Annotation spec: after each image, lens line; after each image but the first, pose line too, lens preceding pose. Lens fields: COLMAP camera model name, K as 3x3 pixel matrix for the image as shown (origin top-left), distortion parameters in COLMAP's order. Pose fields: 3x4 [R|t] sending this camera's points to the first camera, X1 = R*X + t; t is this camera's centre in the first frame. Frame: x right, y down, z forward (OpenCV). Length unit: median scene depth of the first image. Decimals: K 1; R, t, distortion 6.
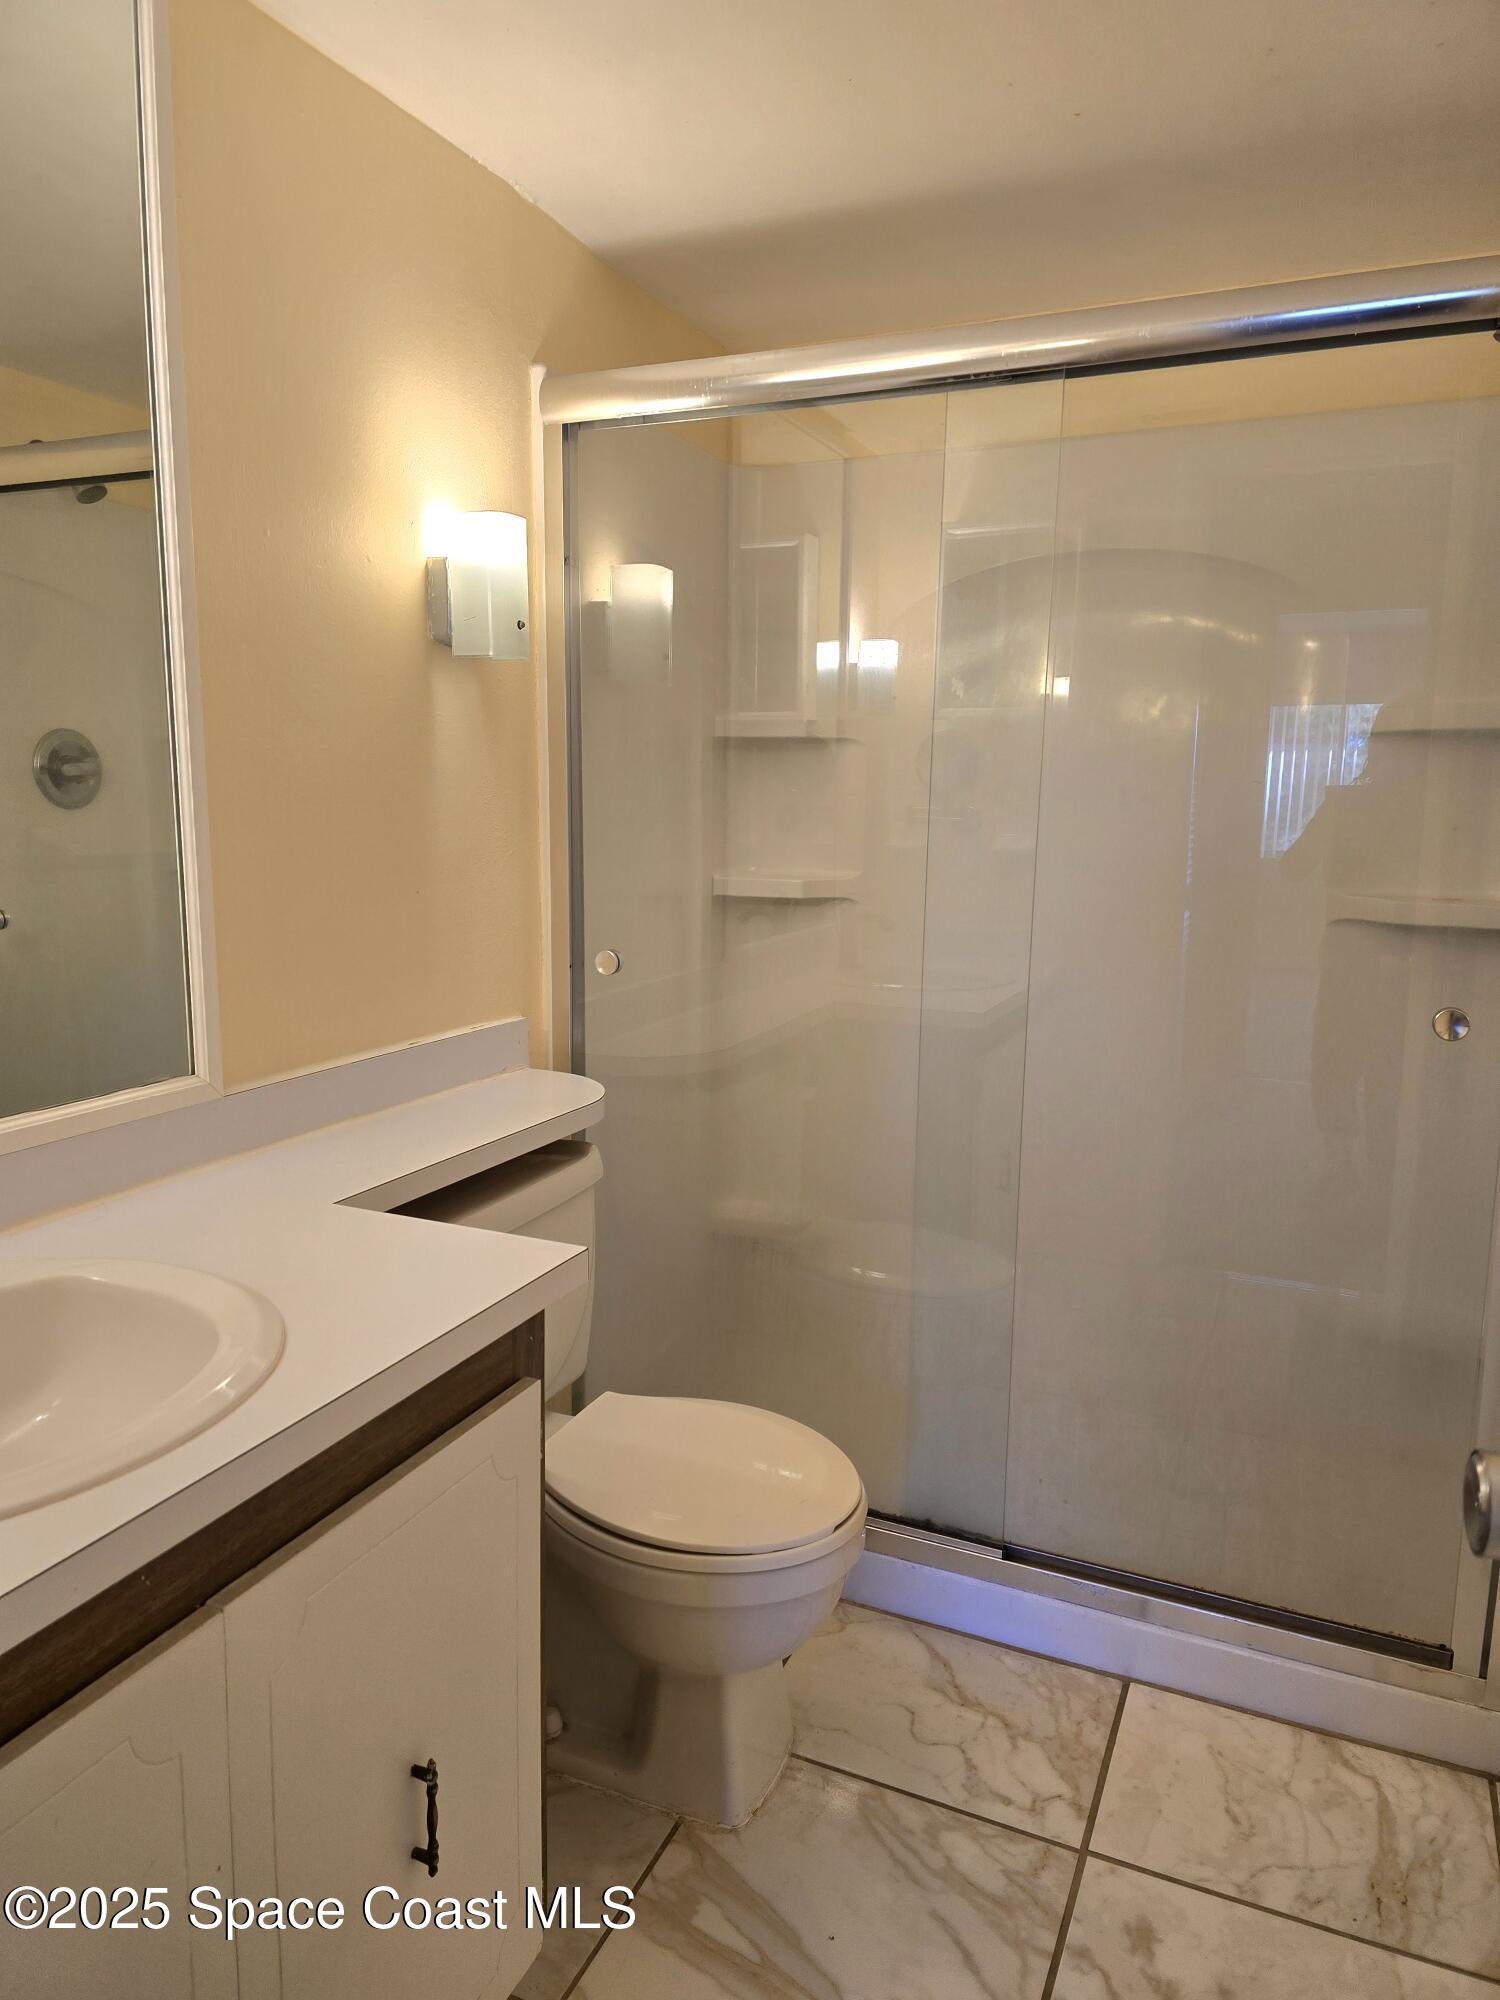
lens RADIAL K [[1349.9, 0, 725.0], [0, 1349.9, 1009.0], [0, 0, 1]] dist [0.089505, -0.080781]
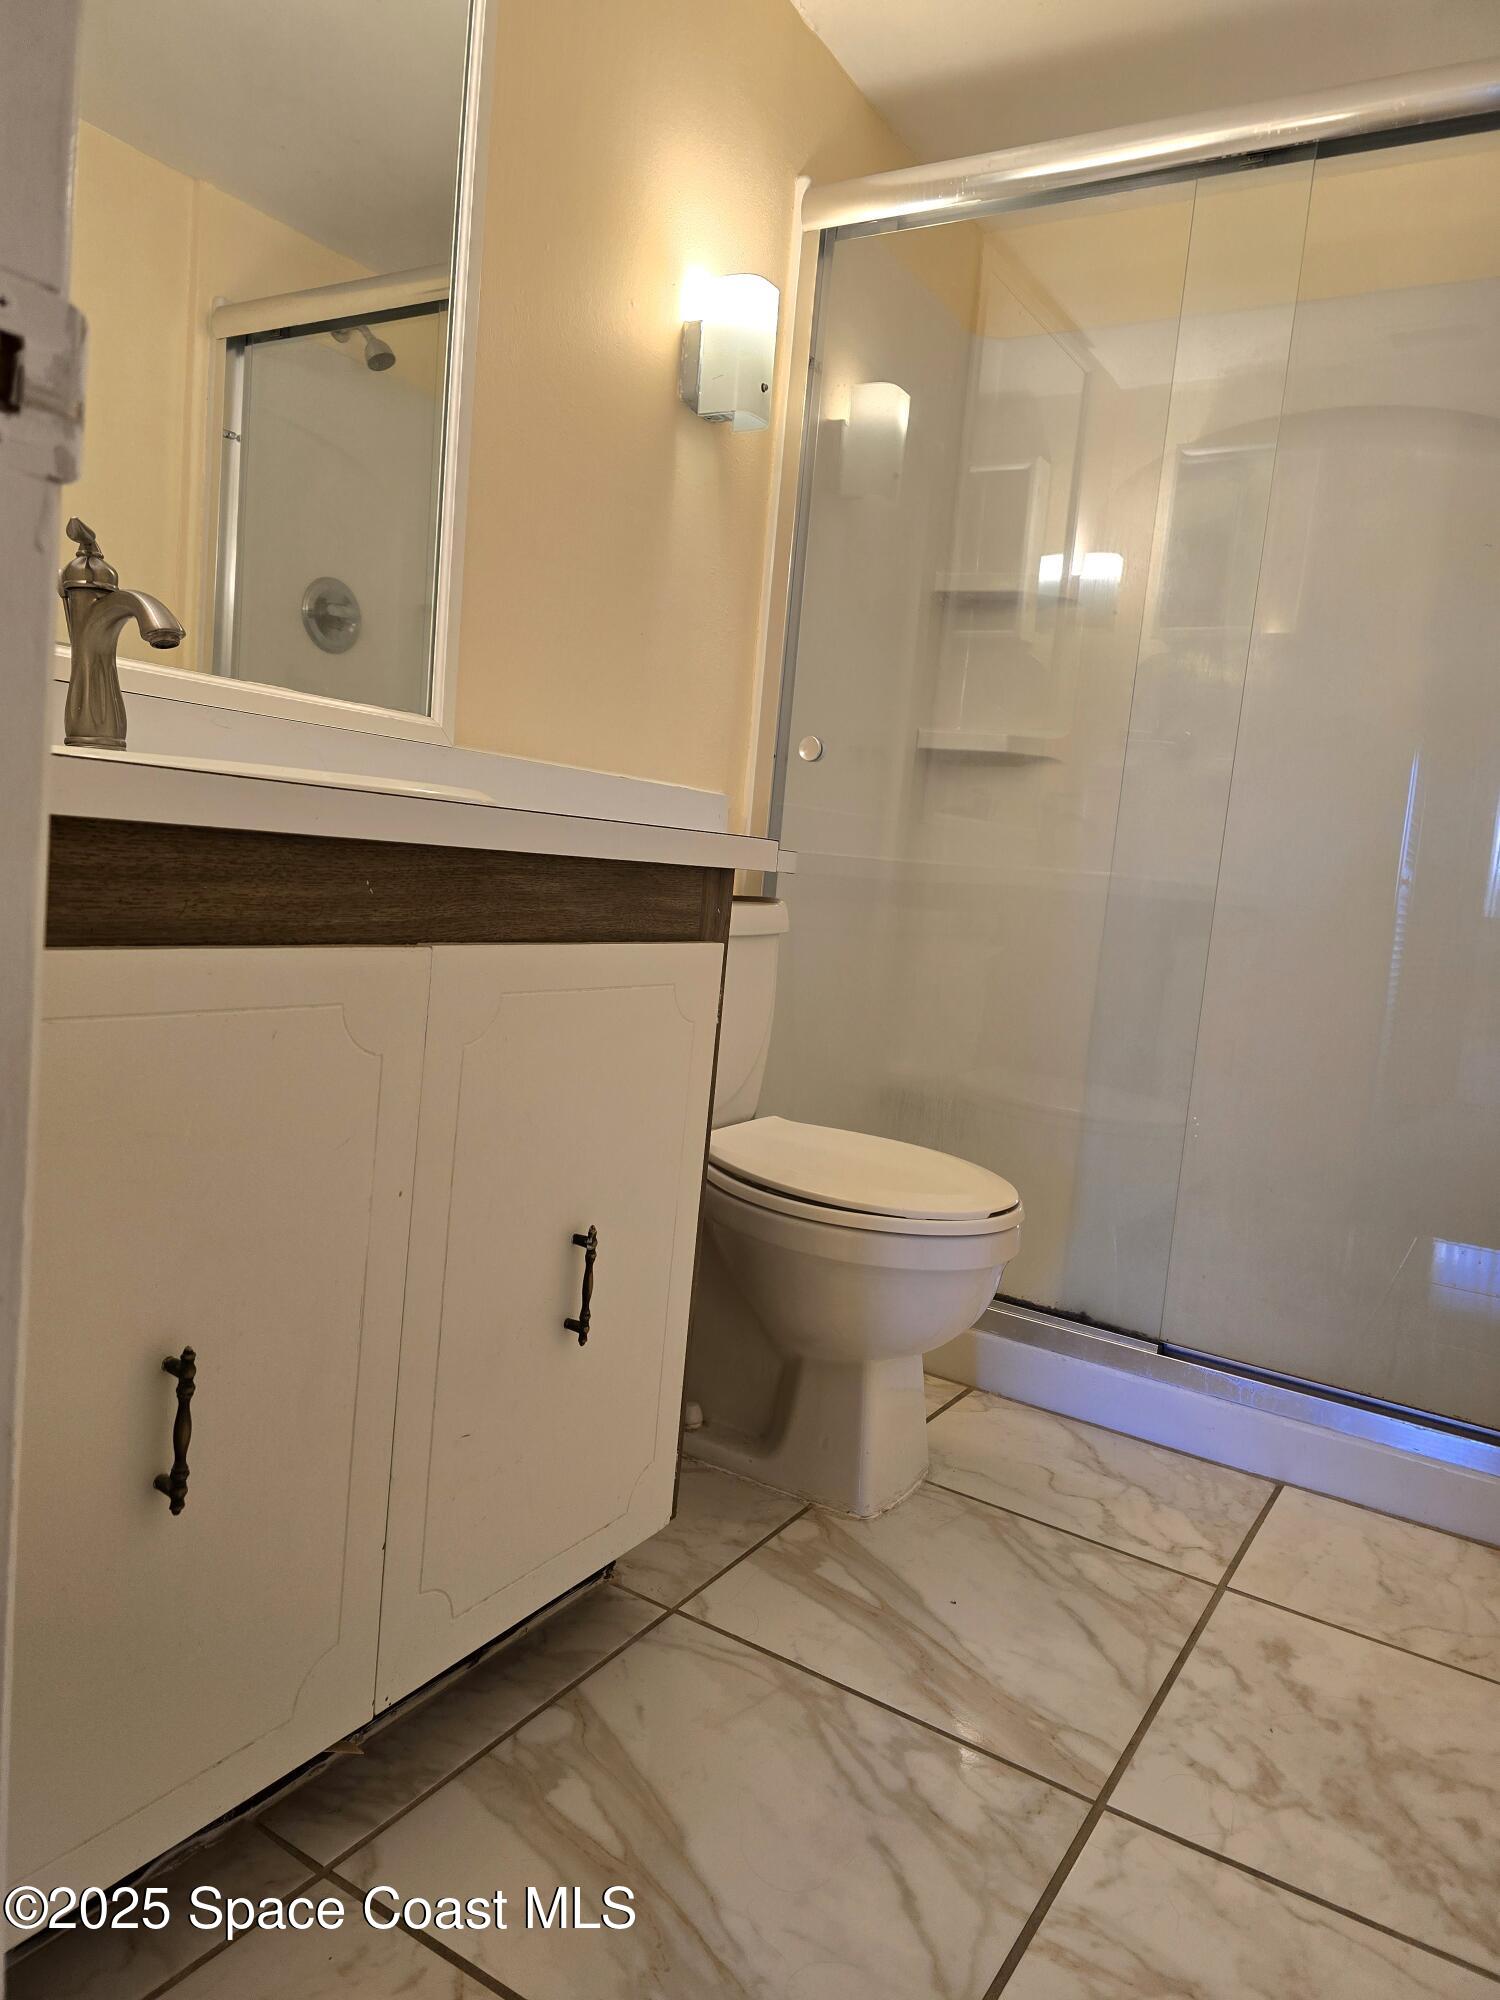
lens RADIAL K [[1351.1, 0, 750.0], [0, 1351.1, 1000.0], [0, 0, 1]] dist [0.069263, -0.076081]
pose [[0.988648, 0.090464, -0.119963, 0.008947], [-0.098047, 0.993438, -0.058885, 0.252583], [0.113849, 0.069979, 0.991030, -0.016310]]
